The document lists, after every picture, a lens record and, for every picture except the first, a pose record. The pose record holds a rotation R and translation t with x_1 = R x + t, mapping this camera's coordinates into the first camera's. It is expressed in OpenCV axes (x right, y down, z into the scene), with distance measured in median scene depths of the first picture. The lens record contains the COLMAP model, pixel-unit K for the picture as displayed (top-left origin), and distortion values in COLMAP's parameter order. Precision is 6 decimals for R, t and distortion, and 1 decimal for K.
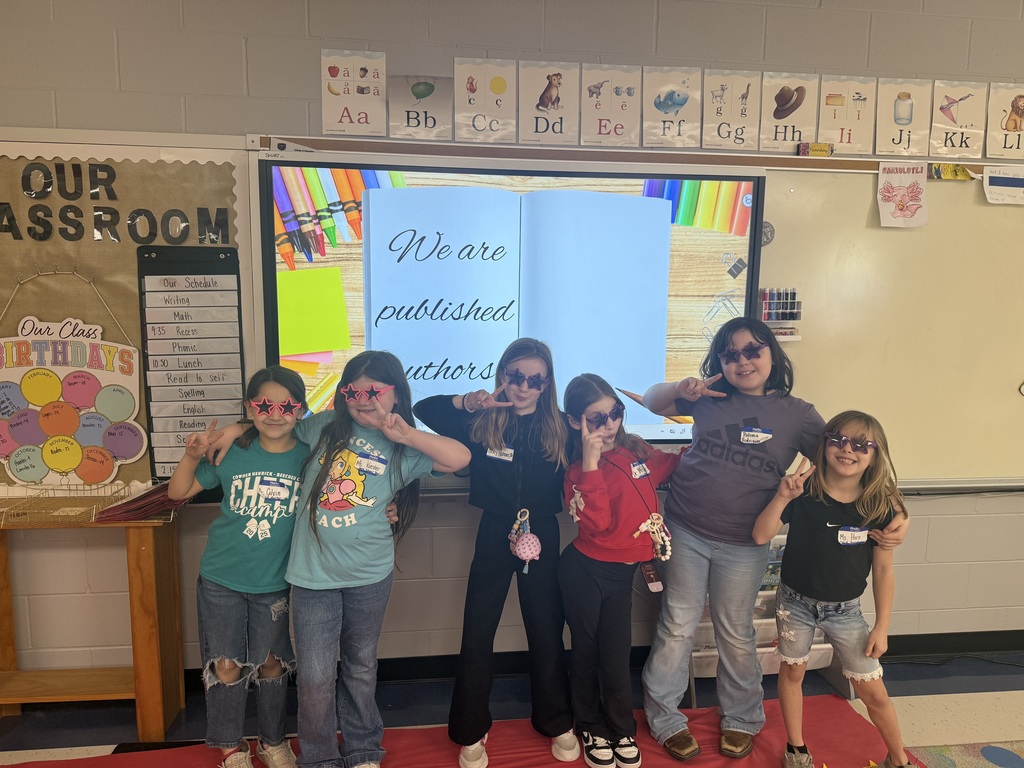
lens RADIAL K [[736.9, 0, 516.2], [0, 736.9, 393.1], [0, 0, 1]] dist [0.039288, -0.044109]
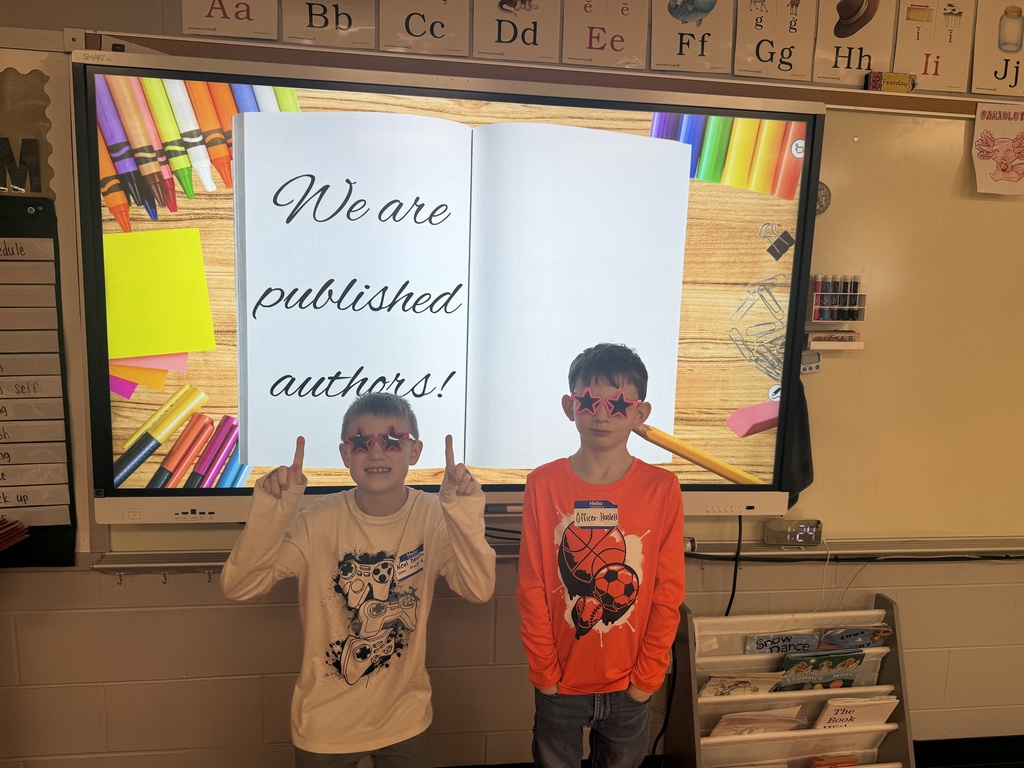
lens RADIAL K [[736.9, 0, 505.0], [0, 736.9, 390.0], [0, 0, 1]] dist [0.039288, -0.044109]
pose [[0.999778, 0.019414, 0.008196, 0.034769], [-0.019516, 0.999730, 0.012627, -0.036571], [-0.007948, -0.012784, 0.999887, 0.308527]]
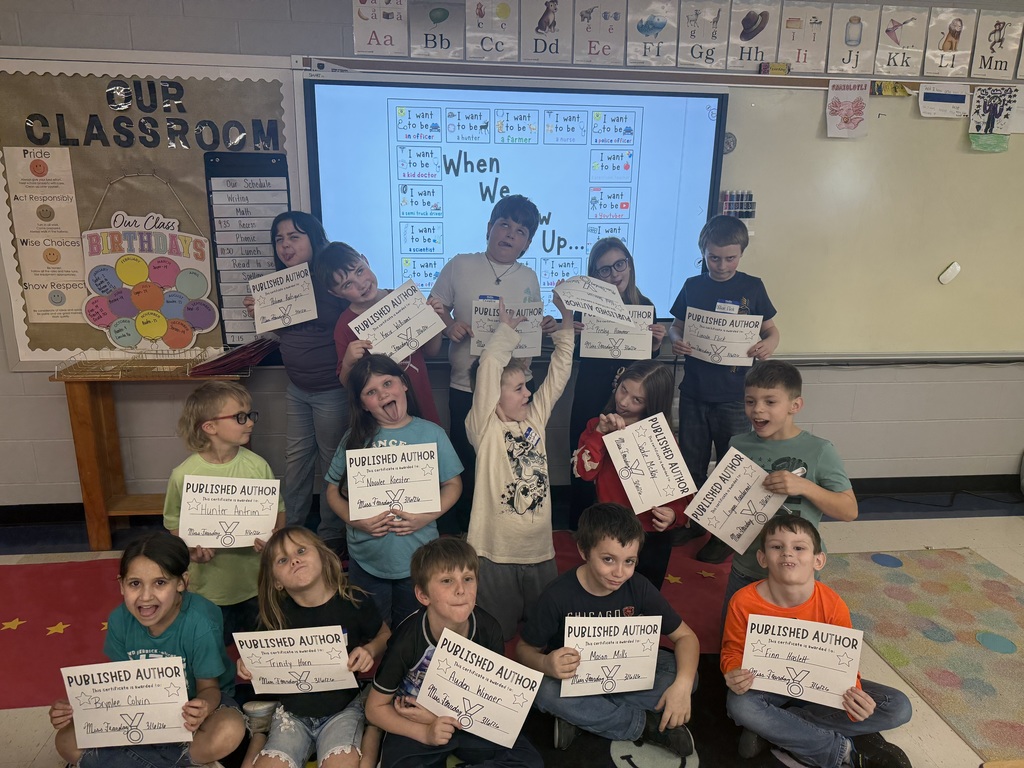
lens RADIAL K [[736.9, 0, 517.1], [0, 736.9, 388.5], [0, 0, 1]] dist [0.039288, -0.044109]
pose [[0.999974, 0.006310, 0.003444, -0.002727], [-0.006731, 0.990111, 0.140126, 0.009546], [-0.002526, -0.140145, 0.990128, -0.243118]]
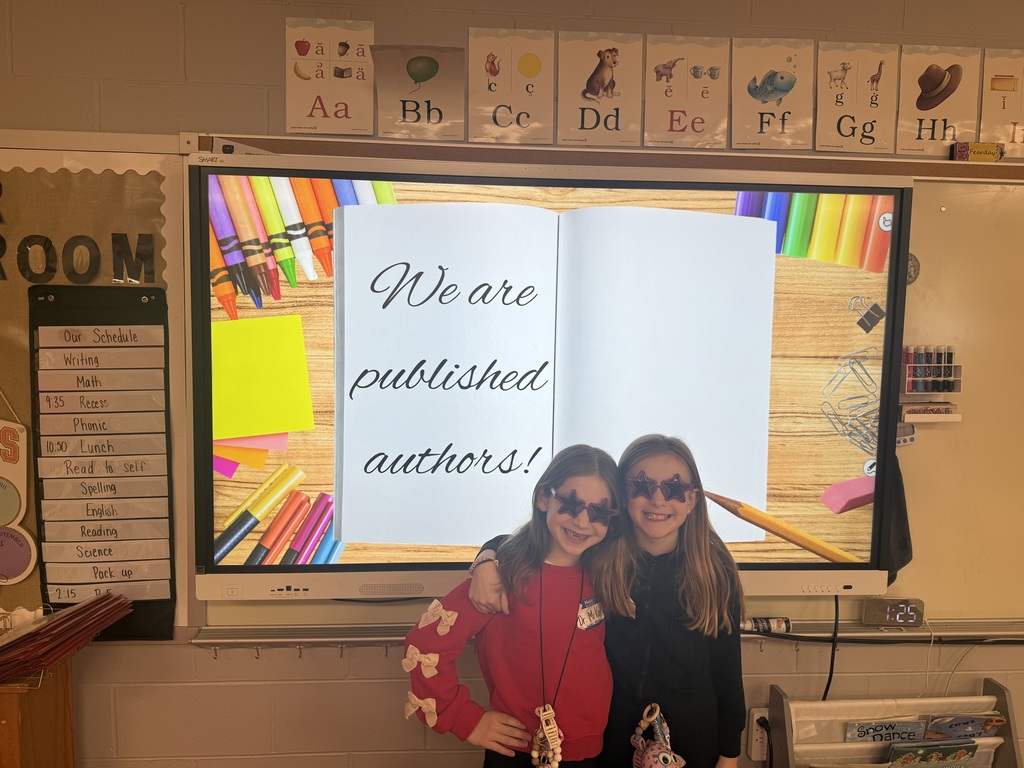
lens RADIAL K [[736.9, 0, 507.1], [0, 736.9, 393.8], [0, 0, 1]] dist [0.039288, -0.044109]
pose [[0.997892, 0.010325, -0.064064, 0.003568], [-0.013734, 0.998500, -0.053006, -0.058542], [0.063421, 0.053774, 0.996537, 0.301343]]
